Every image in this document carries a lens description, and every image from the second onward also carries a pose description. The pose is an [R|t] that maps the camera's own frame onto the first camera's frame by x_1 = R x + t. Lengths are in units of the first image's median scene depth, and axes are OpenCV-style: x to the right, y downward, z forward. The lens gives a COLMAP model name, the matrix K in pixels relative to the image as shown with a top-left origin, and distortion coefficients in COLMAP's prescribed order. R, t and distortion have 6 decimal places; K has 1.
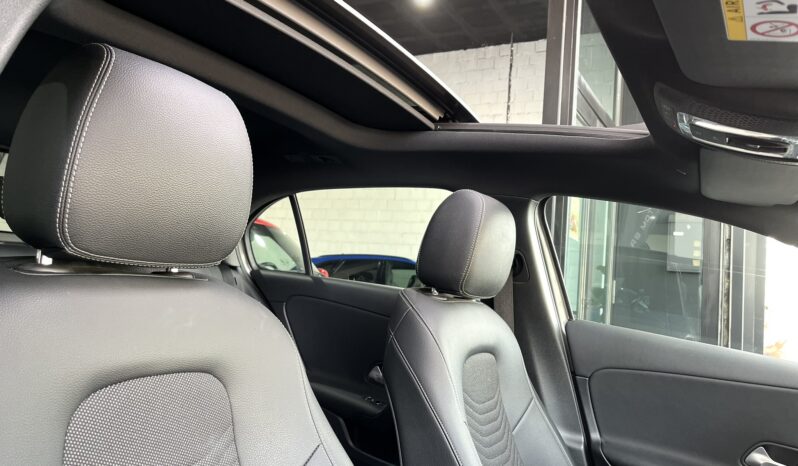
lens RADIAL K [[609.5, 0, 400.9], [0, 609.5, 228.8], [0, 0, 1]] dist [0.055885, -0.078979]
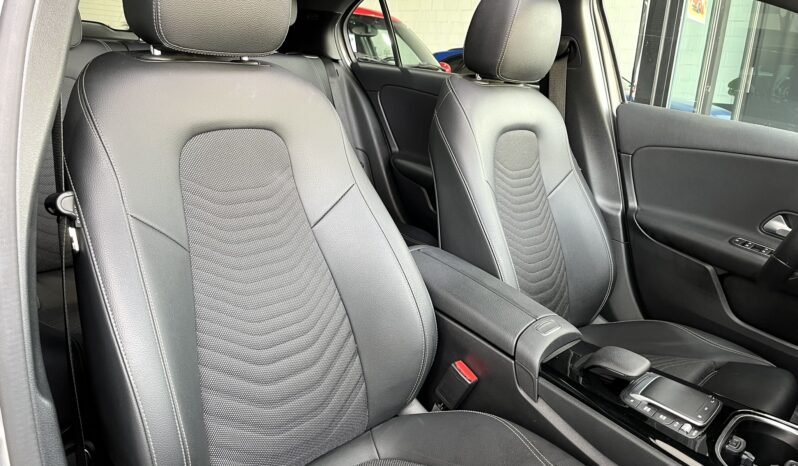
lens RADIAL K [[609.5, 0, 403.9], [0, 609.5, 234.6], [0, 0, 1]] dist [0.055885, -0.078979]
pose [[0.973280, 0.043183, -0.225523, 0.180085], [0.033821, 0.944485, 0.326808, 0.000554], [0.227116, -0.325704, 0.917788, -0.189749]]
